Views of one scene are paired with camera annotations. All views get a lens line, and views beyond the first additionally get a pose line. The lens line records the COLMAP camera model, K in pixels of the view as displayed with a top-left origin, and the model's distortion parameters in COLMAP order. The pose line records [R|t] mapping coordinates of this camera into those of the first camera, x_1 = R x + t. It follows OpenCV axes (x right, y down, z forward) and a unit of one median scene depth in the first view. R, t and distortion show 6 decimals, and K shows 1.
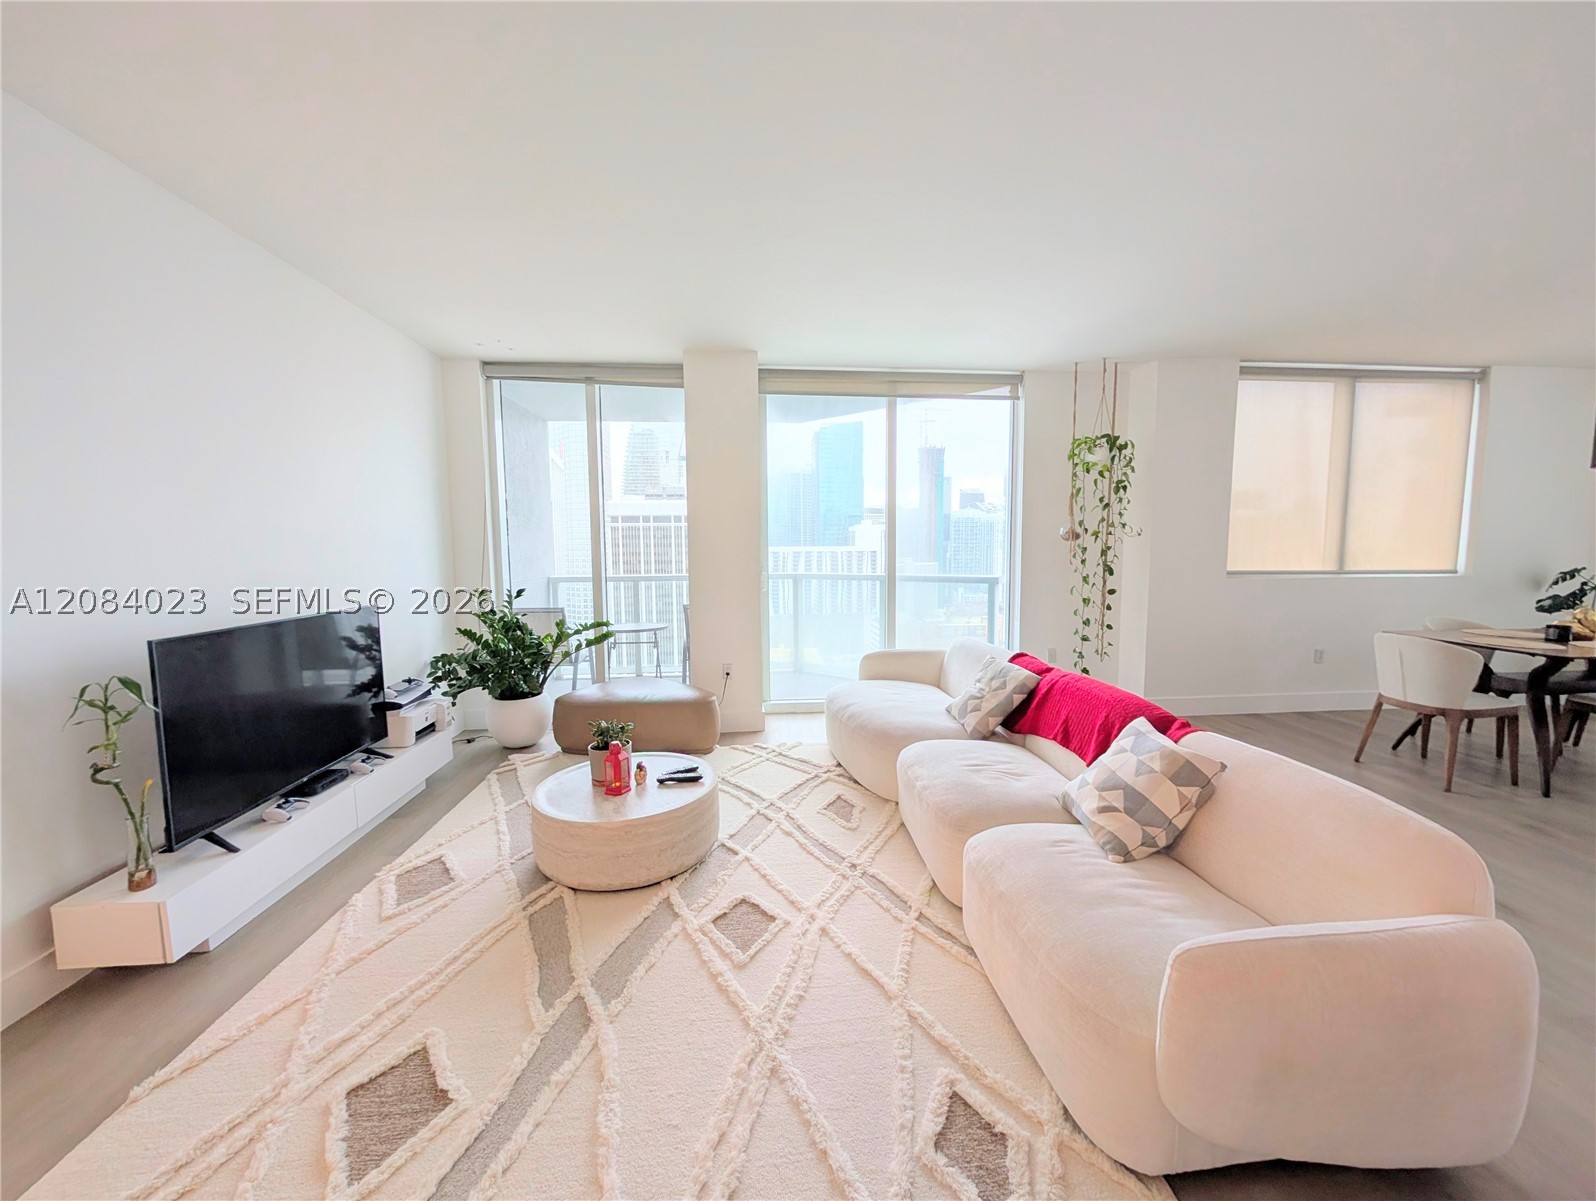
lens RADIAL K [[603.9, 0, 802.4], [0, 603.9, 601.2], [0, 0, 1]] dist [-0.000415, 0.000341]
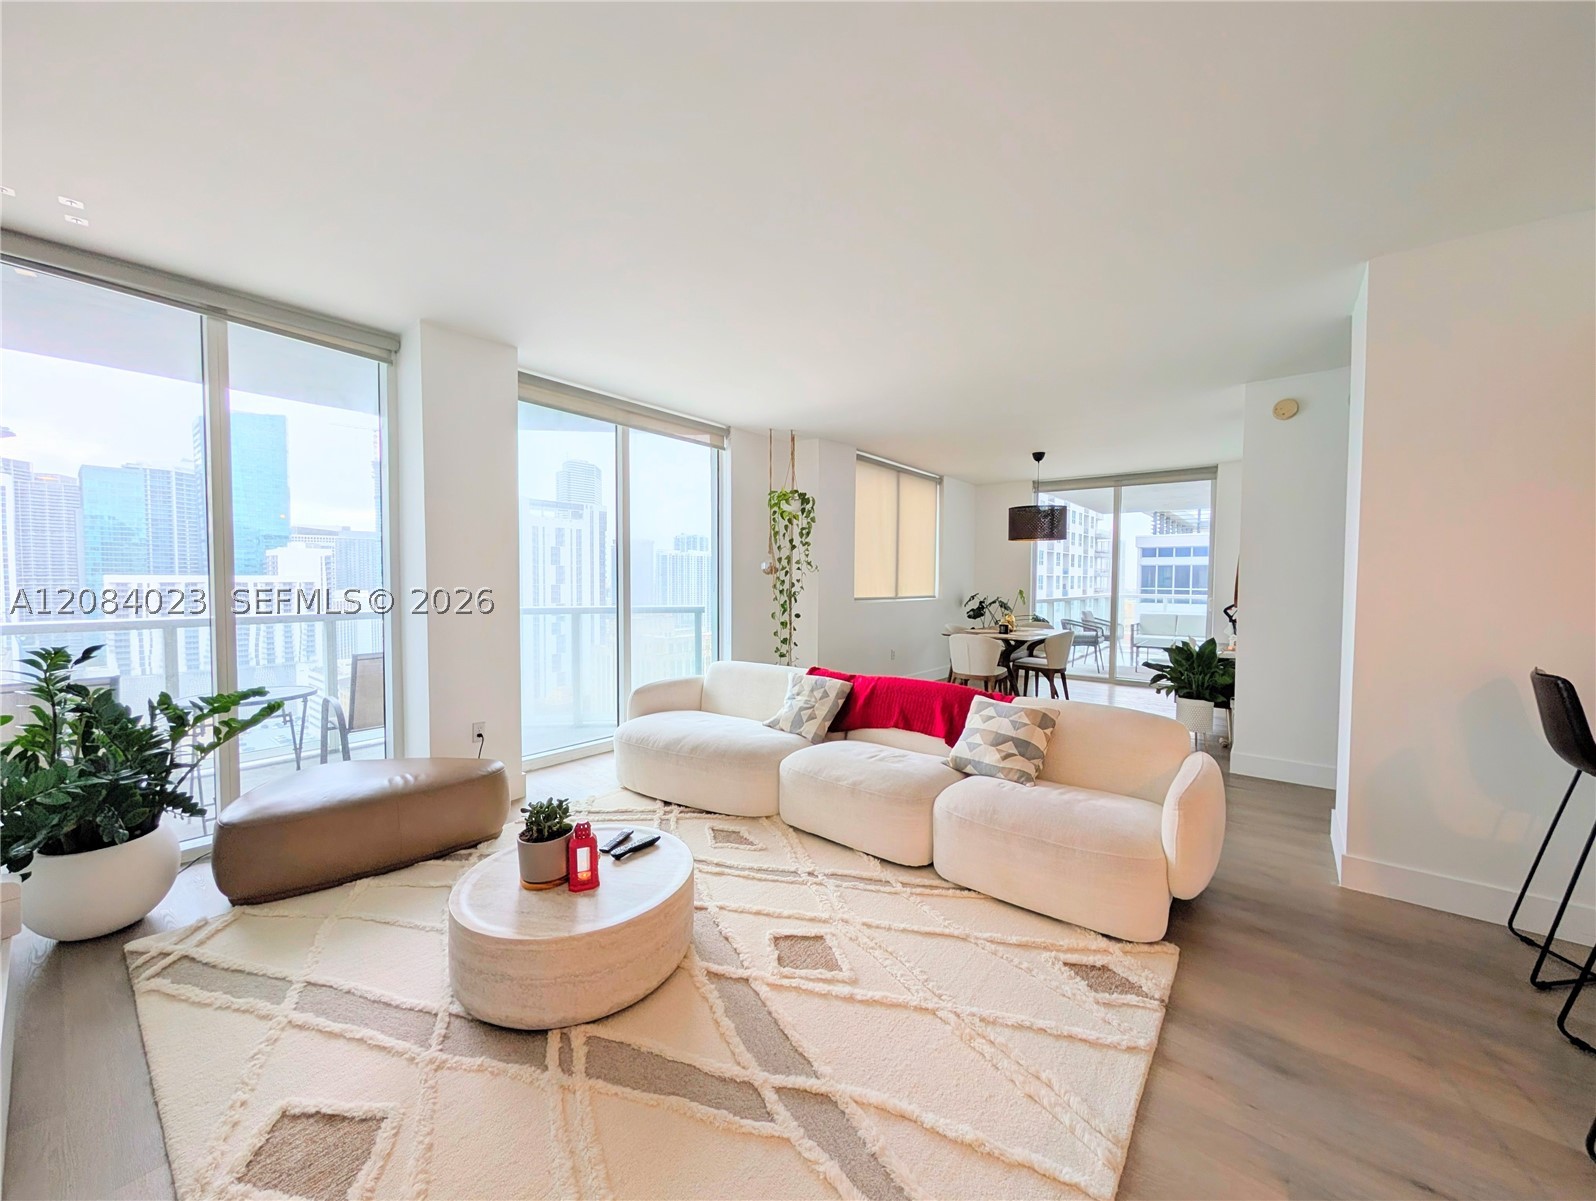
lens RADIAL K [[603.9, 0, 799.4], [0, 603.9, 601.1], [0, 0, 1]] dist [-0.000415, 0.000341]
pose [[0.695437, -0.016738, 0.718393, -0.402918], [0.055097, 0.998028, -0.030084, -0.008546], [-0.716472, 0.060503, 0.694987, 0.138128]]
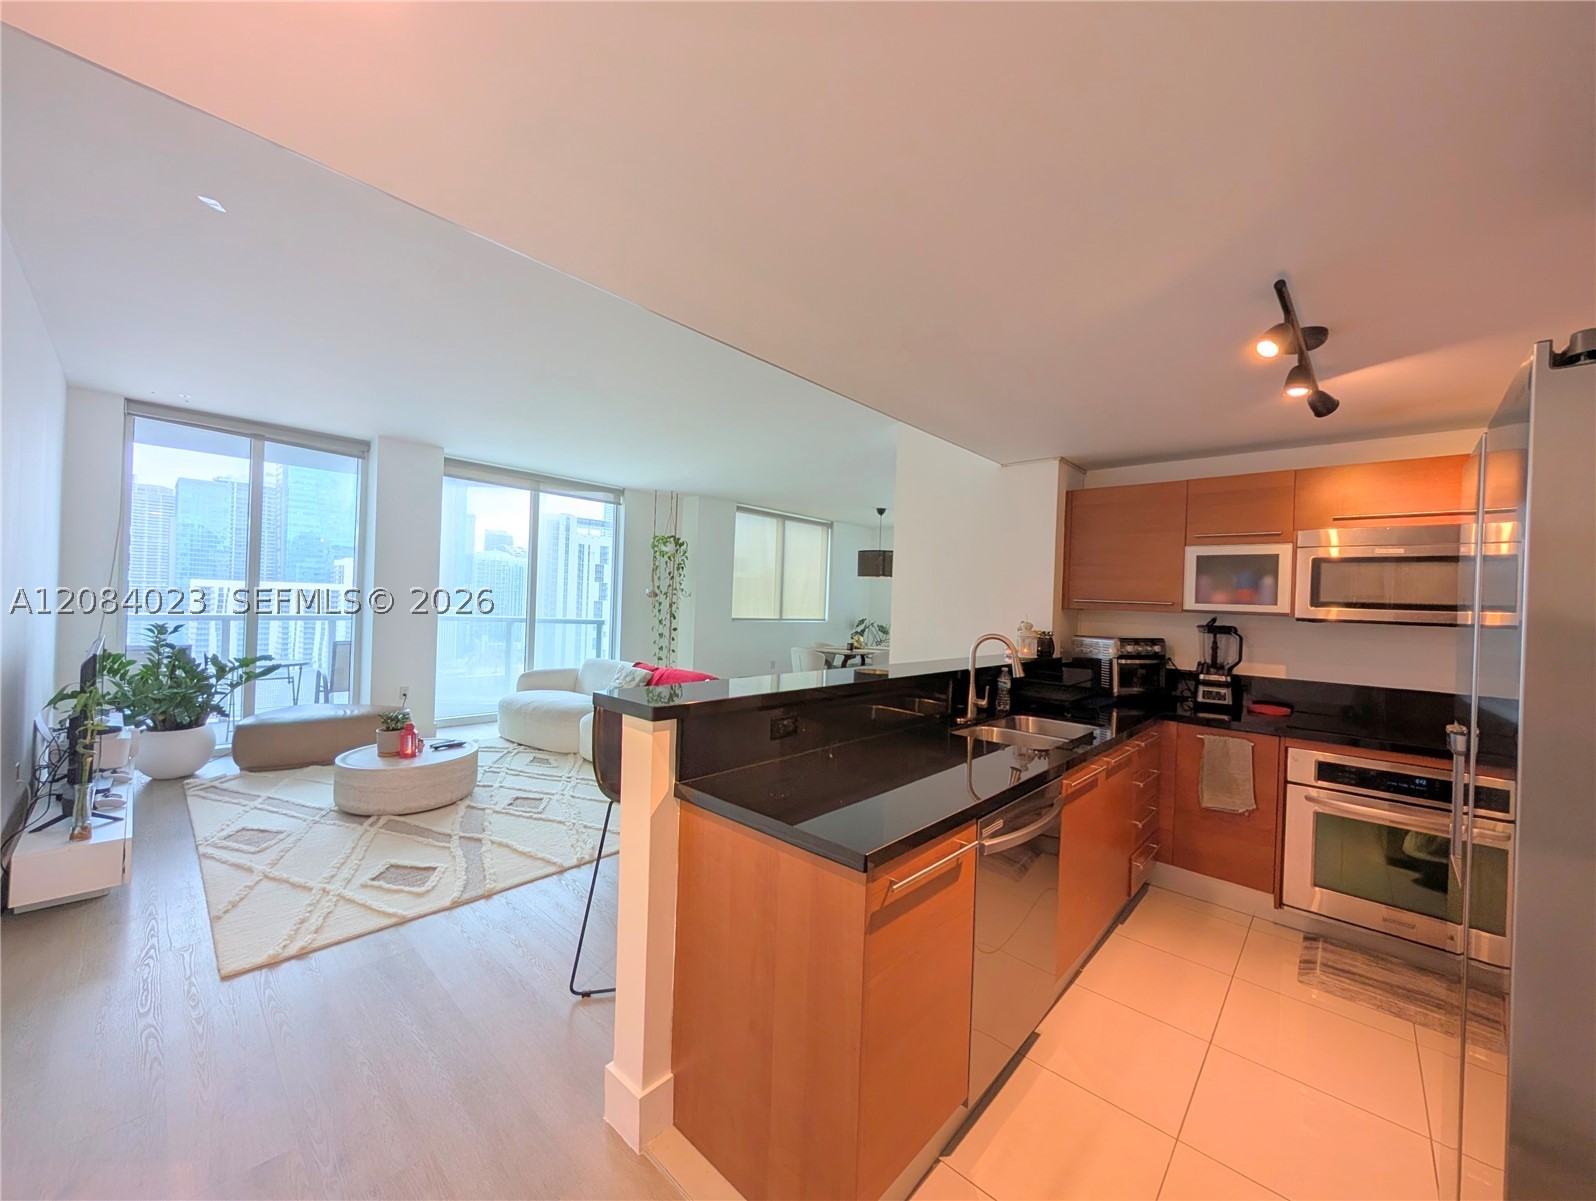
lens RADIAL K [[603.9, 0, 799.7], [0, 603.9, 602.0], [0, 0, 1]] dist [-0.000415, 0.000341]
pose [[0.740322, 0.032496, 0.671467, -0.366234], [0.019279, 0.997394, -0.069526, 0.032893], [-0.671976, 0.064417, 0.737766, -0.477457]]
